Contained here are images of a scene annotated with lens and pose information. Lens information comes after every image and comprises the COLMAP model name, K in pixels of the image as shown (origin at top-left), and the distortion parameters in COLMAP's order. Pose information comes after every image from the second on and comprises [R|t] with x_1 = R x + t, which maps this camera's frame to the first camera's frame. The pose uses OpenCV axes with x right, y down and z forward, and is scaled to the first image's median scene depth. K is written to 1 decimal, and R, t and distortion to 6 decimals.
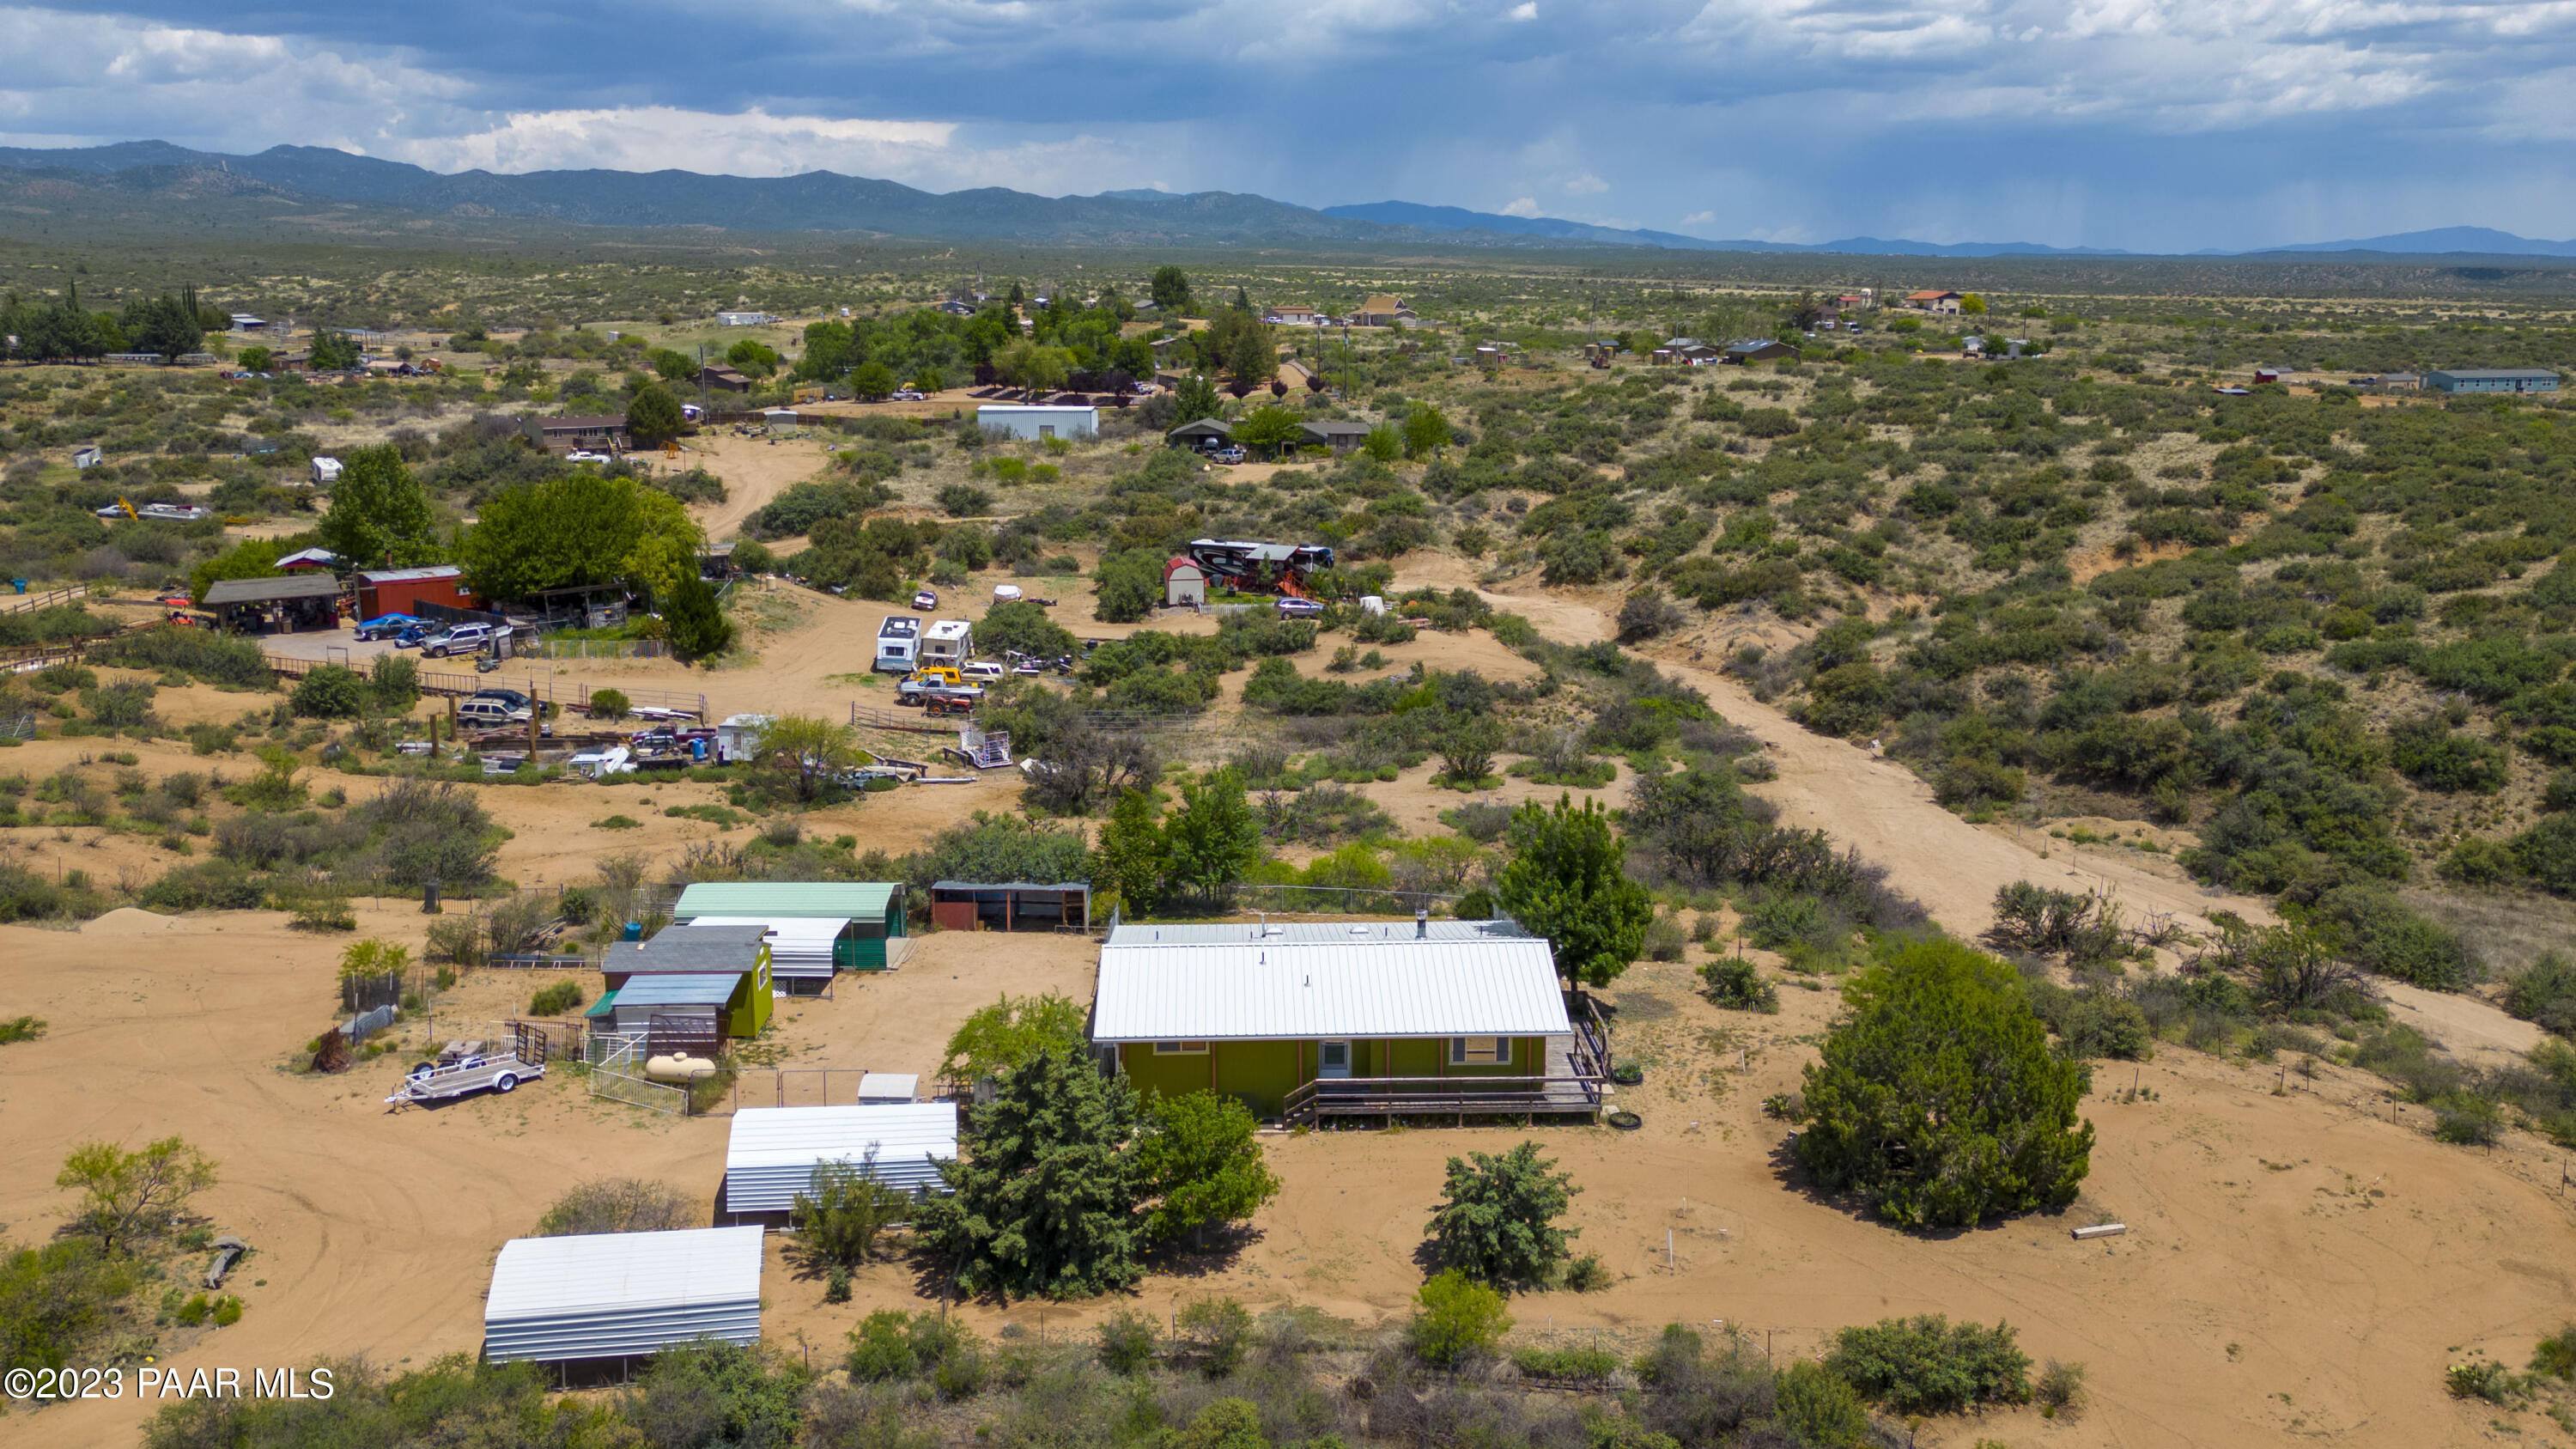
lens RADIAL K [[1832.8, 0, 1288.0], [0, 1832.8, 724.5], [0, 0, 1]] dist [0.072052, -0.079421]
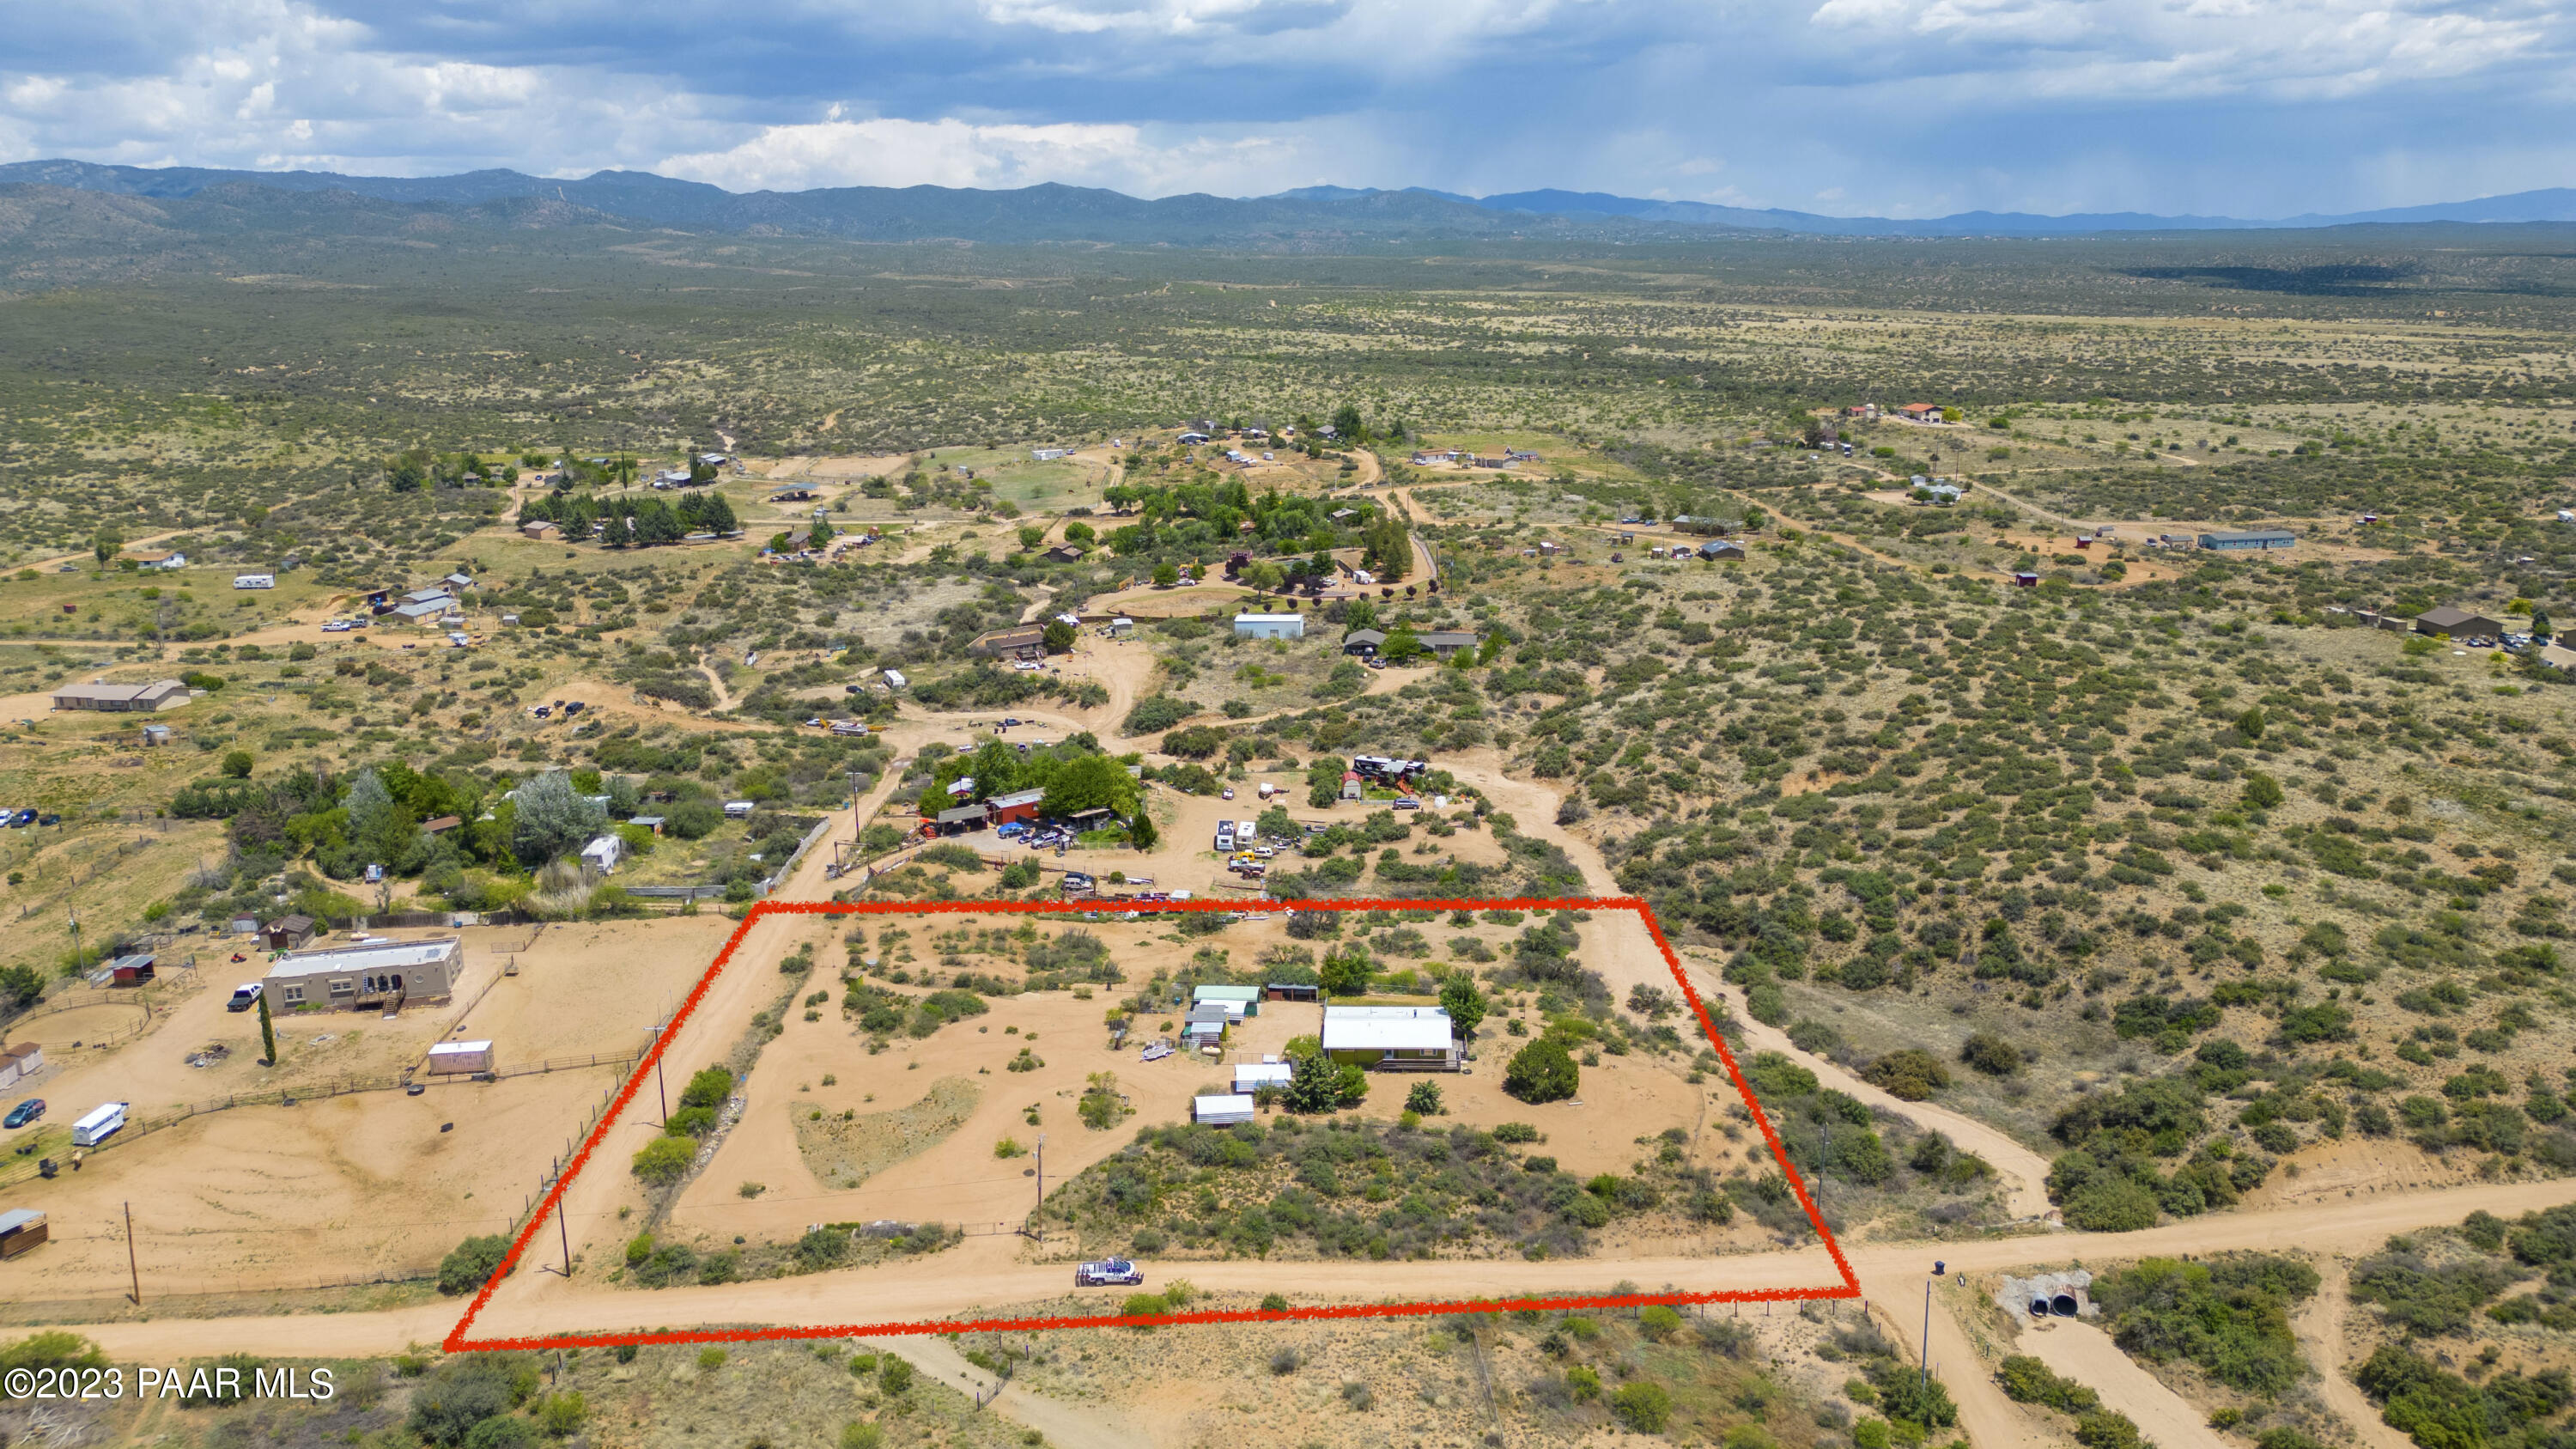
lens RADIAL K [[1826.0, 0, 1288.0], [0, 1826.0, 724.5], [0, 0, 1]] dist [0.092228, -0.076419]
pose [[0.995294, 0.003846, -0.096822, 0.085483], [0.003580, 0.997070, 0.076412, -0.363554], [0.096832, -0.076399, 0.992364, -1.255710]]
